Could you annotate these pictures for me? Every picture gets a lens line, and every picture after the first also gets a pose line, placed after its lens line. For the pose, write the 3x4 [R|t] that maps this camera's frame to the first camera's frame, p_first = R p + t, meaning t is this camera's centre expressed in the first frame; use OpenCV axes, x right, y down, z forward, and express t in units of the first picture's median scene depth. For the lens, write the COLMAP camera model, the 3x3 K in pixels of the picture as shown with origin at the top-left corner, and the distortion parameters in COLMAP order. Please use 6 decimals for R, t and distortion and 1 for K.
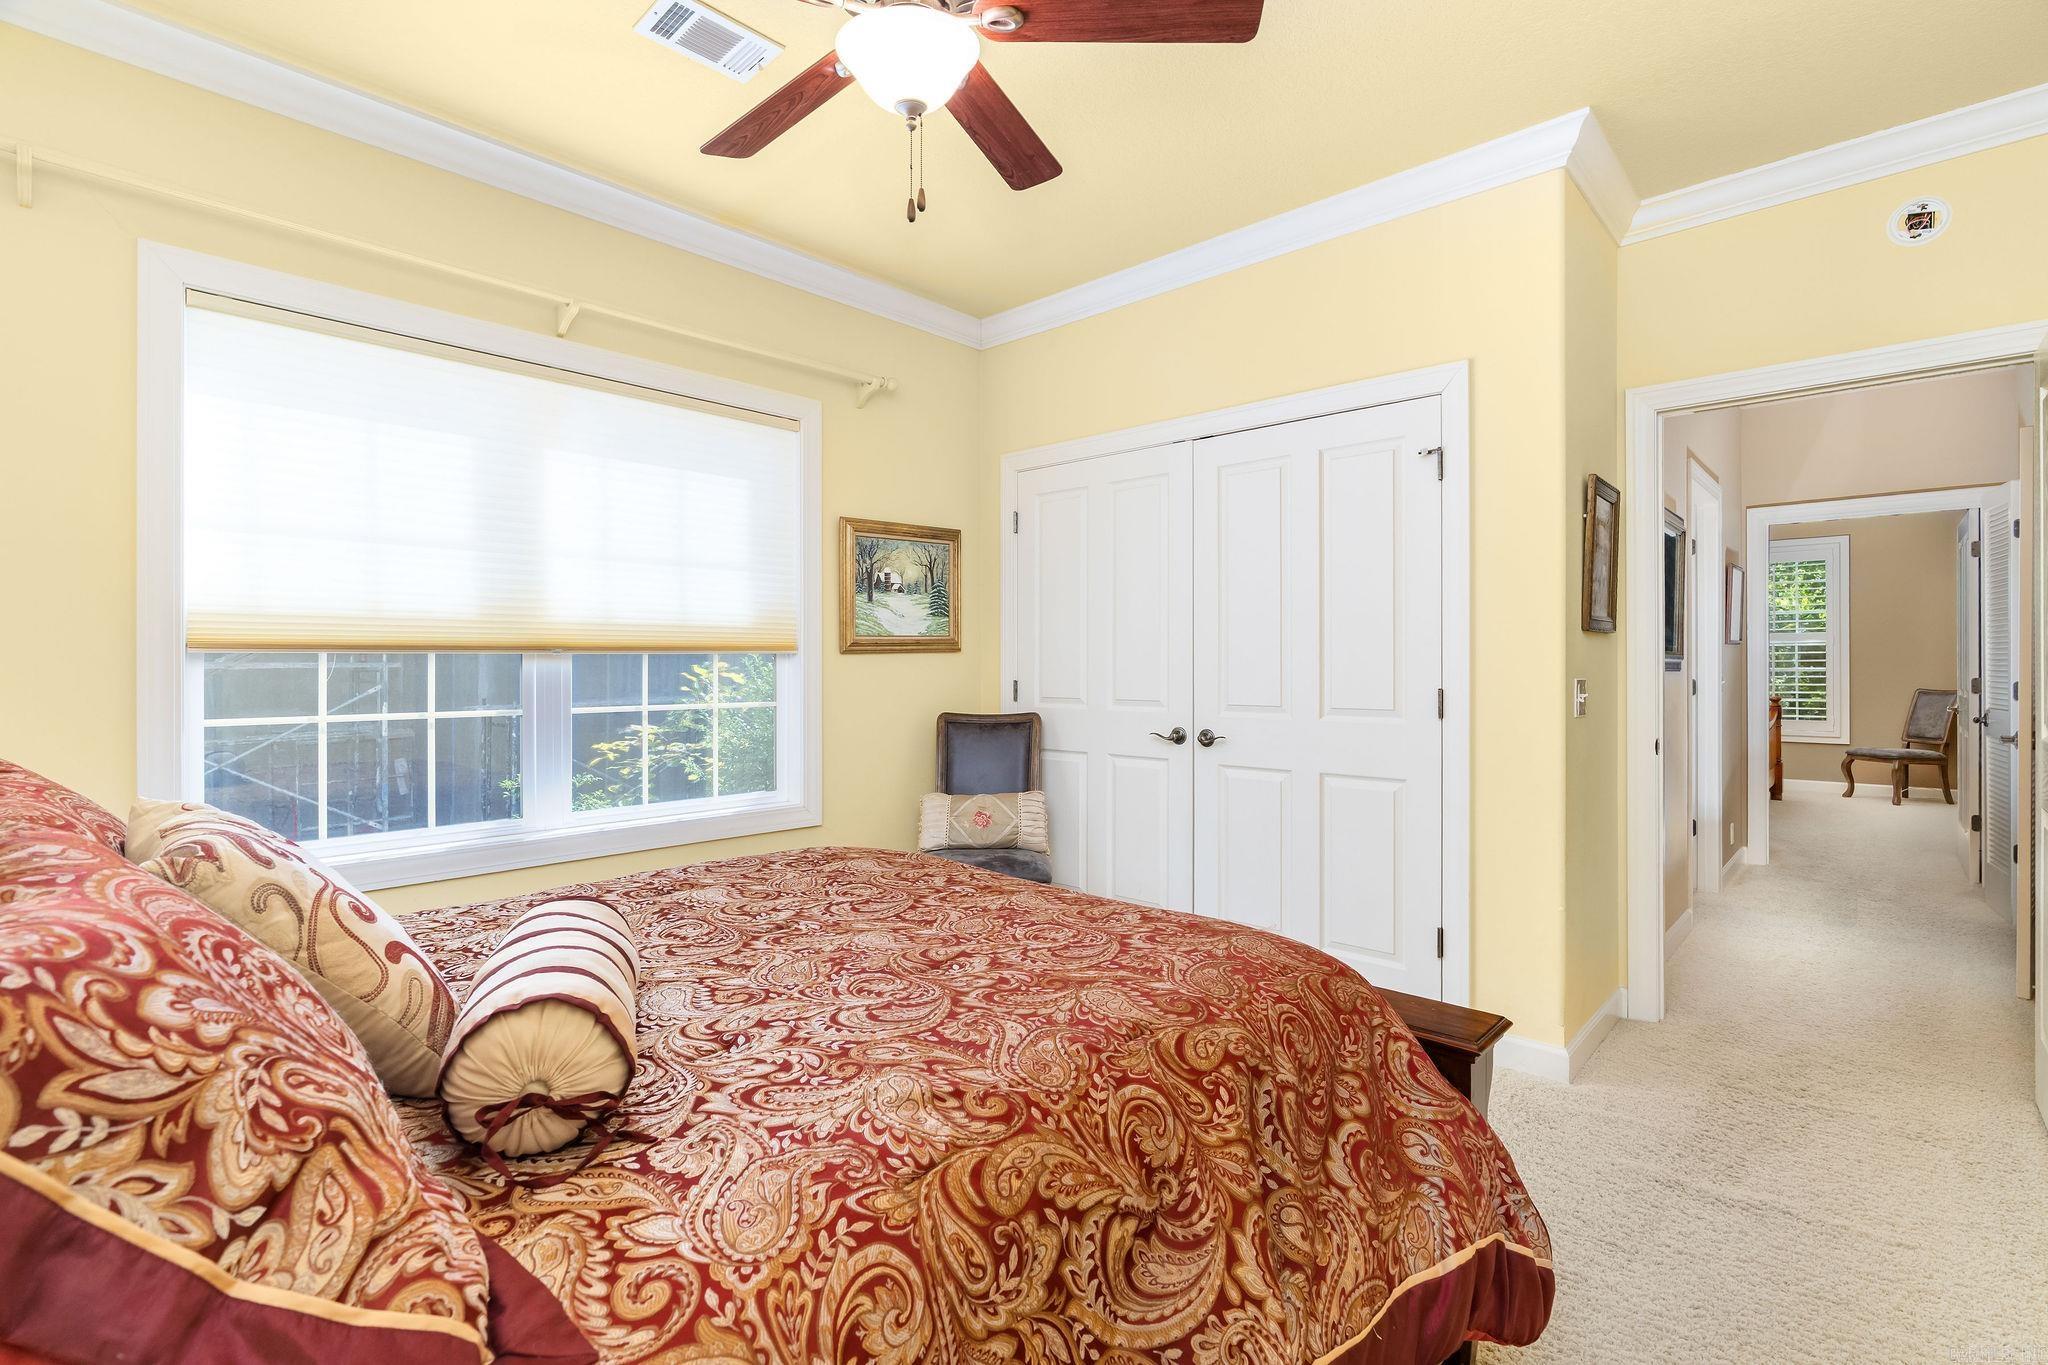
lens RADIAL K [[953.0, 0, 1023.7], [0, 953.0, 656.2], [0, 0, 1]] dist [0.000089, 0.000122]
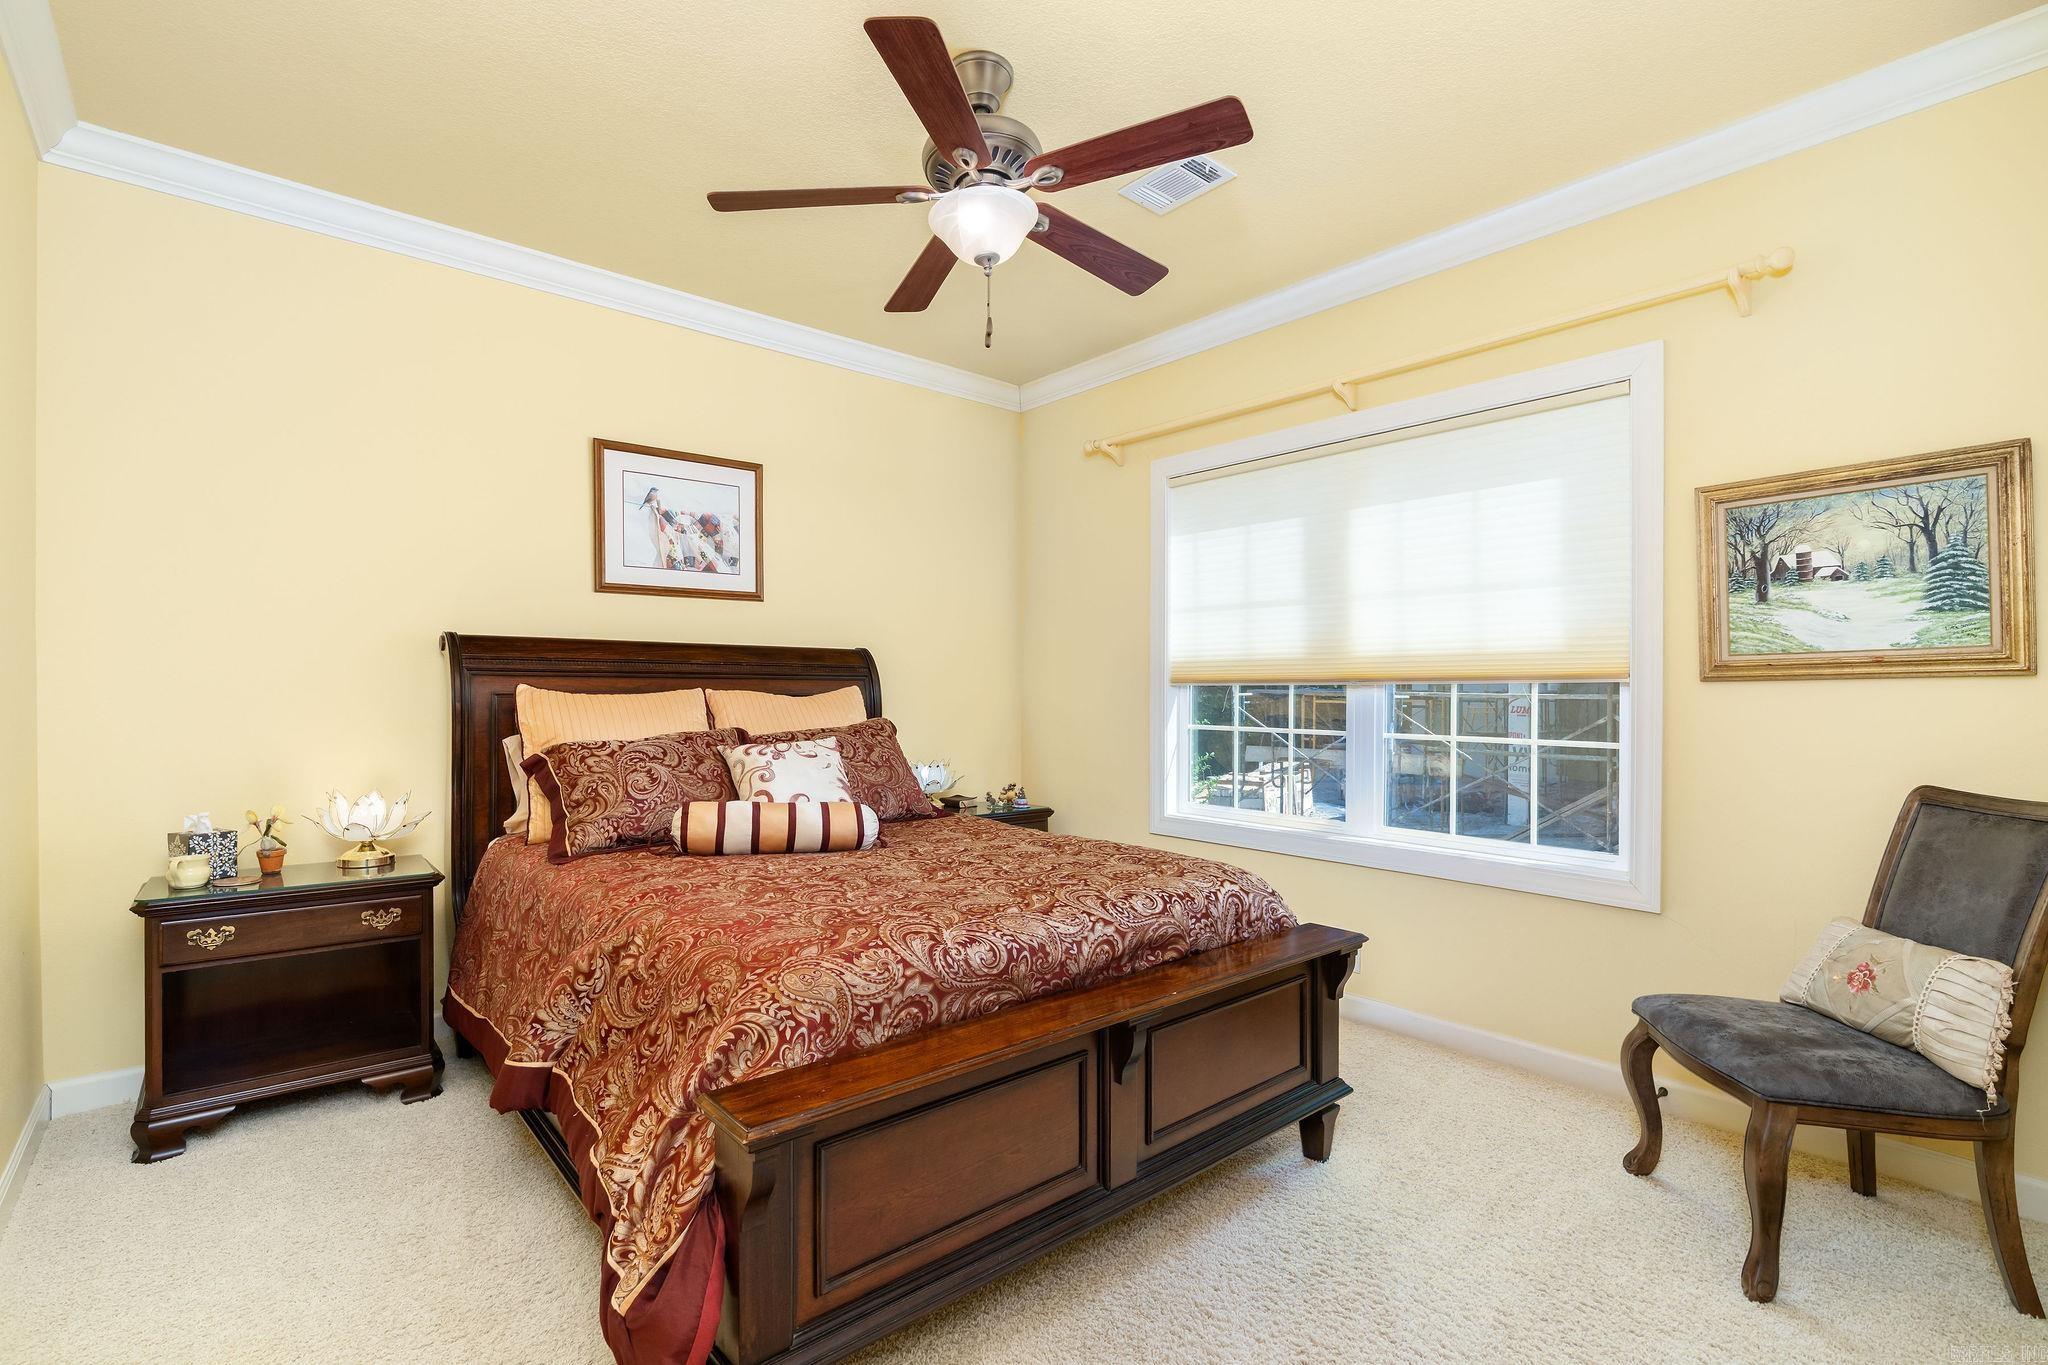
lens RADIAL K [[943.5, 0, 1023.7], [0, 943.5, 691.8], [0, 0, 1]] dist [-0.019018, -0.000007]
pose [[-0.111539, 0.000801, -0.993760, 0.540825], [0.000133, 1.000000, 0.000791, 0.004284], [0.993760, -0.000044, -0.111539, 0.568154]]
